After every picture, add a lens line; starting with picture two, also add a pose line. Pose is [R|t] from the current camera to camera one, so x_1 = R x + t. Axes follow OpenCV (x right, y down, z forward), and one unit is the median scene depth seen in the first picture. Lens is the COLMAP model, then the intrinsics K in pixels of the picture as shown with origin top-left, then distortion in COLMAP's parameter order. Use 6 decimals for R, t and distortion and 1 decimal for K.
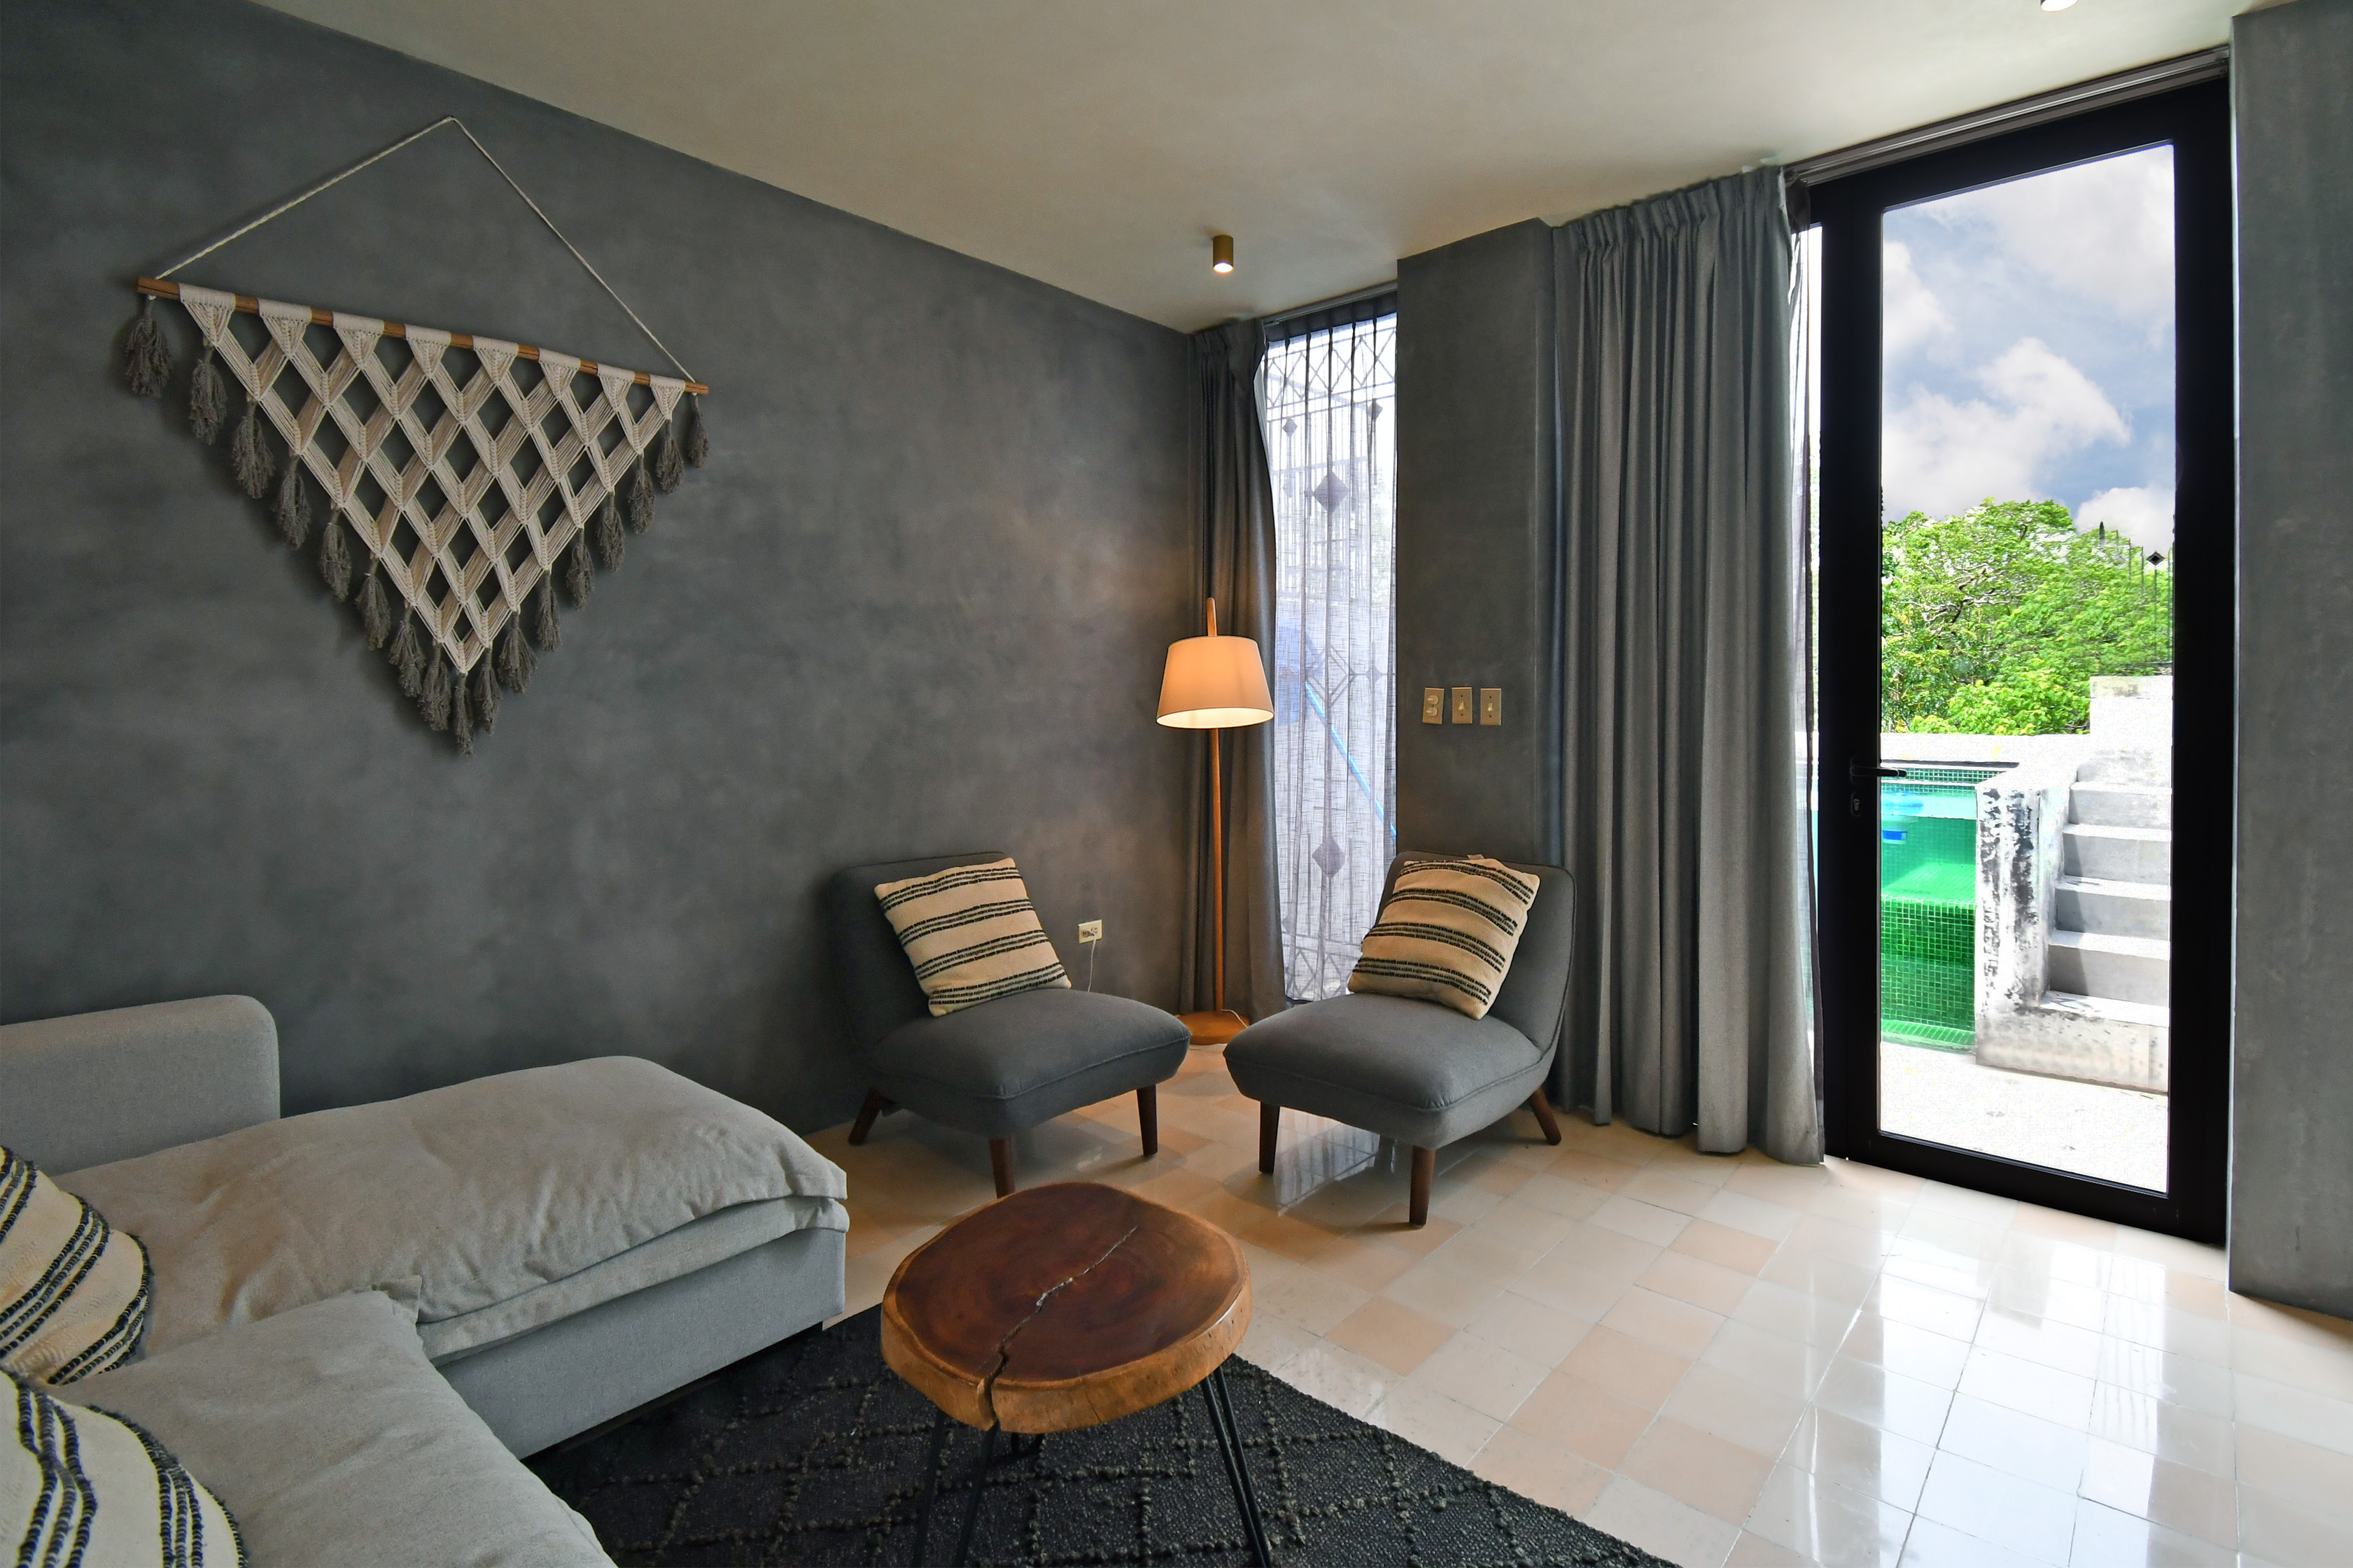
lens RADIAL K [[1103.9, 0, 1183.6], [0, 1103.9, 676.2], [0, 0, 1]] dist [0.022864, -0.031195]
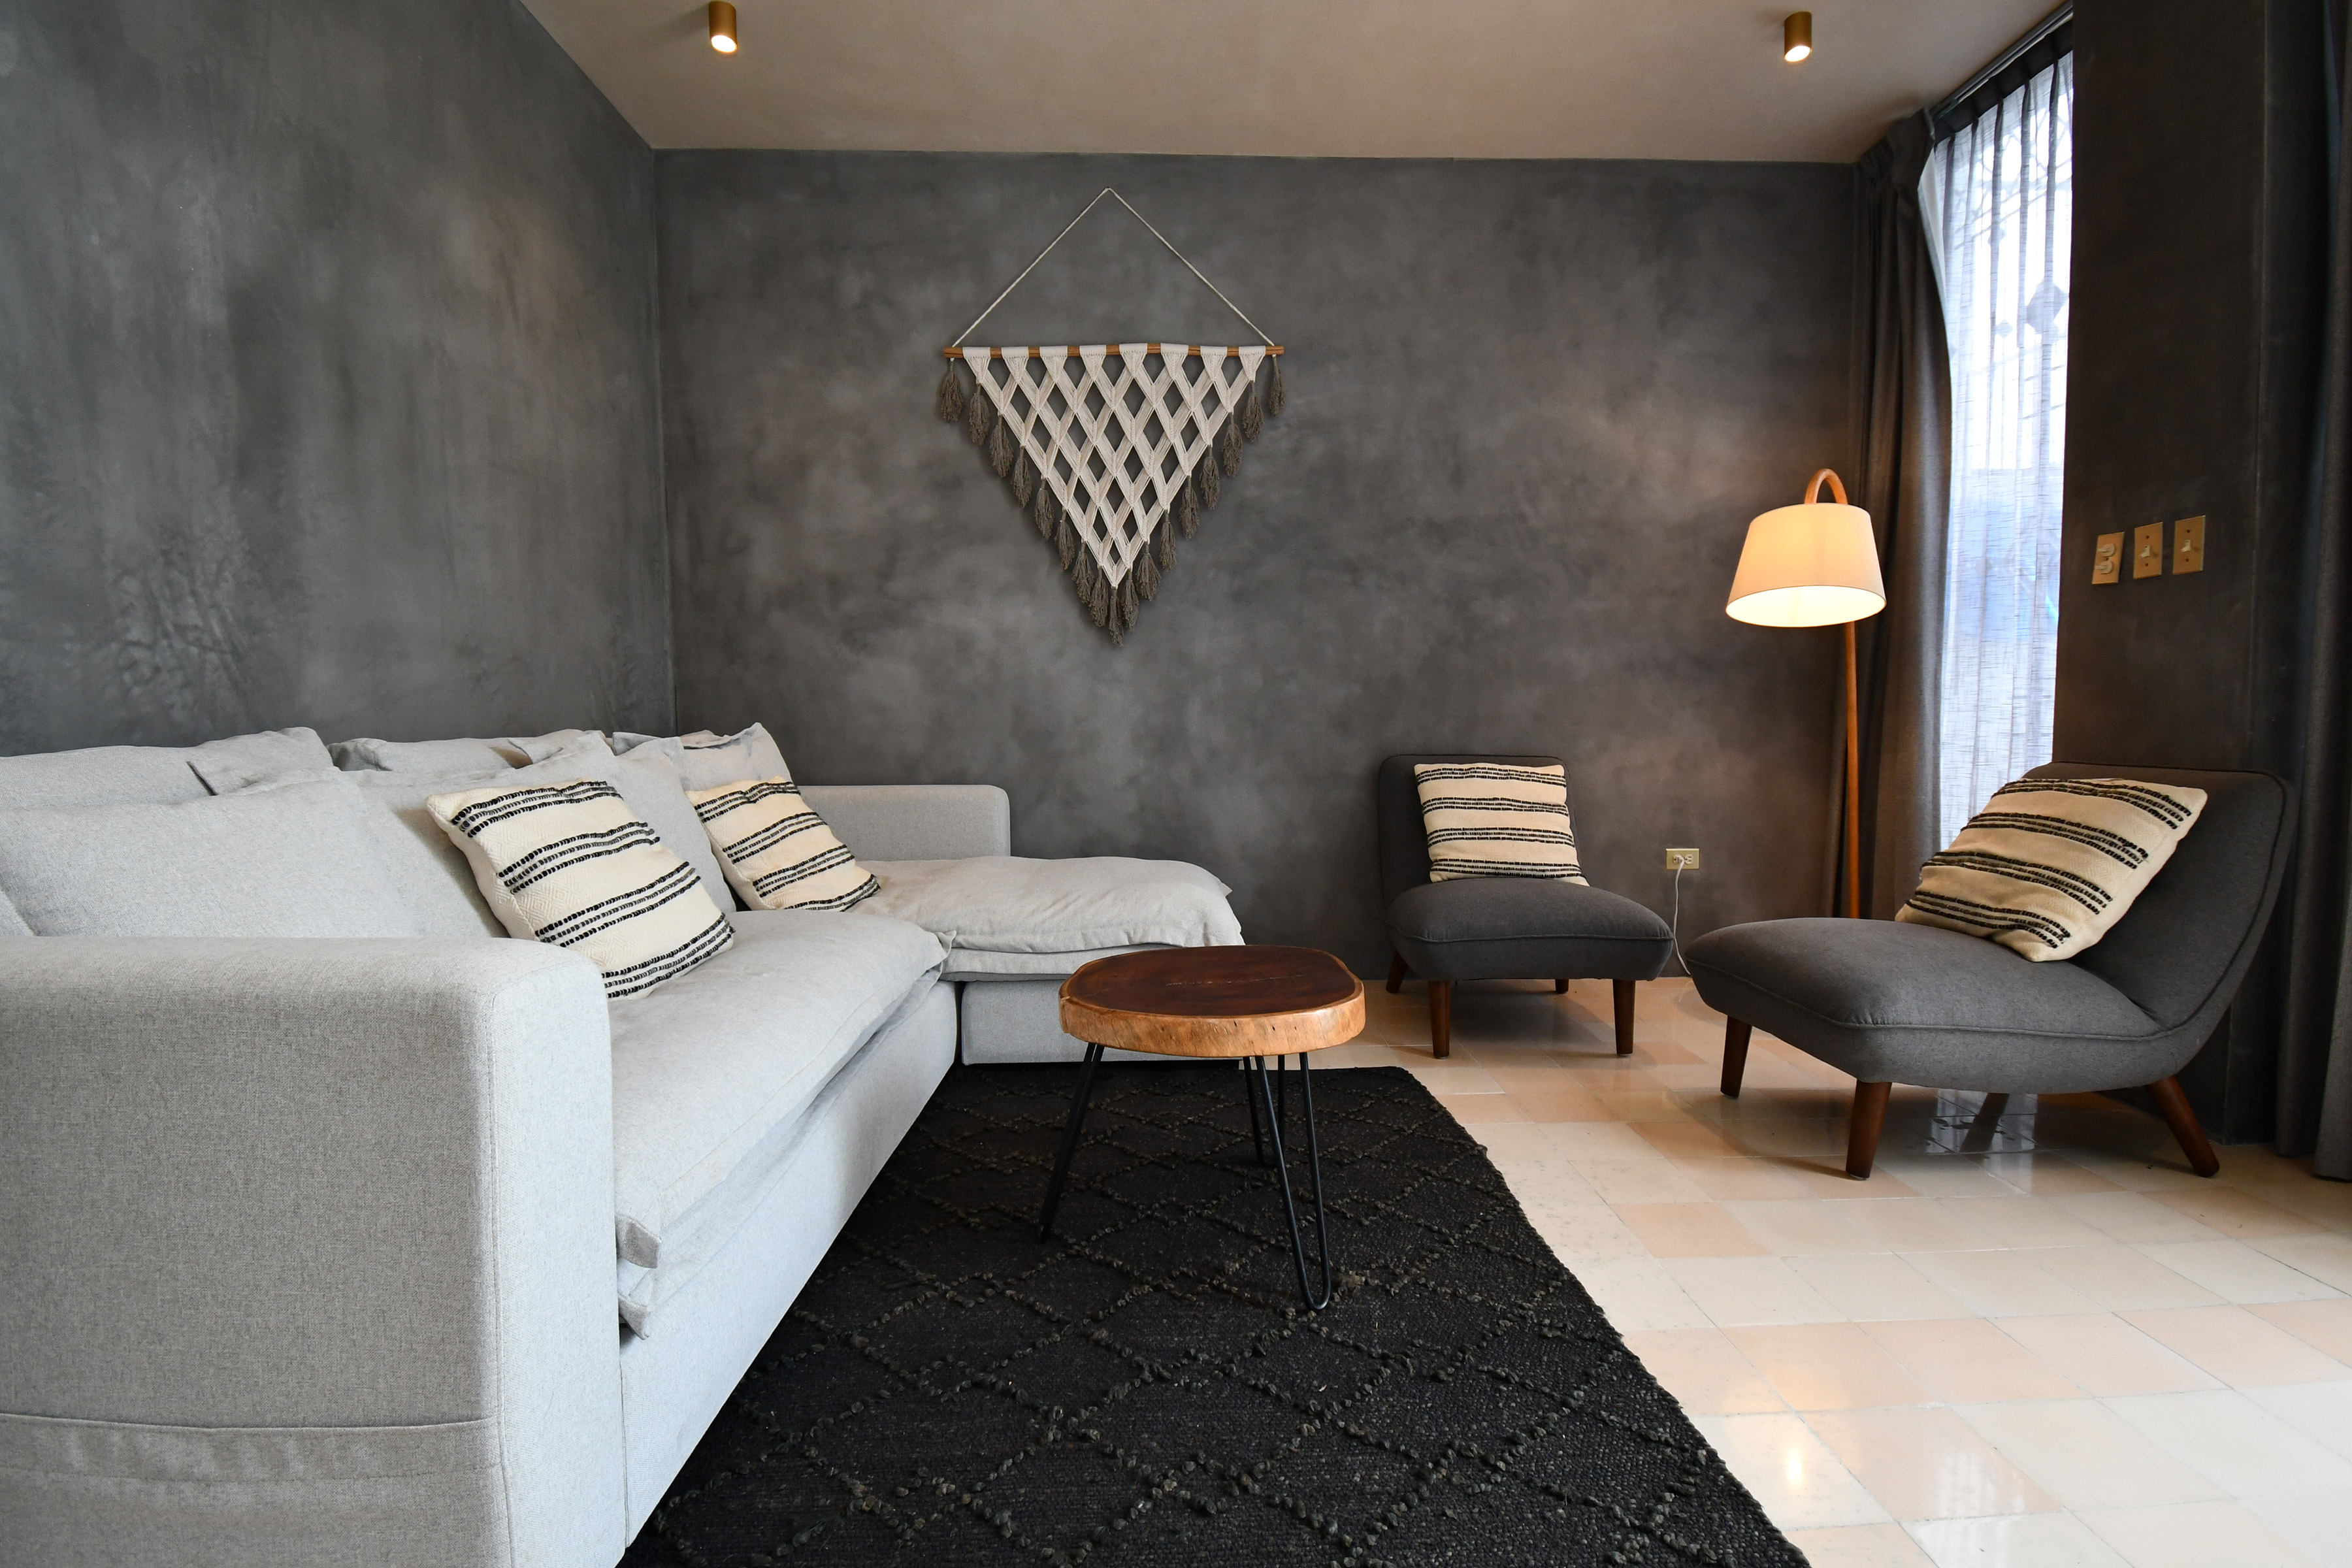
lens RADIAL K [[1050.3, 0, 1201.4], [0, 1050.3, 774.0], [0, 0, 1]] dist [0.019446, -0.025303]
pose [[0.676280, 0.039070, -0.735608, 0.408638], [0.000179, 0.998584, 0.053202, 0.157038], [0.736645, -0.036111, 0.675315, 0.146891]]
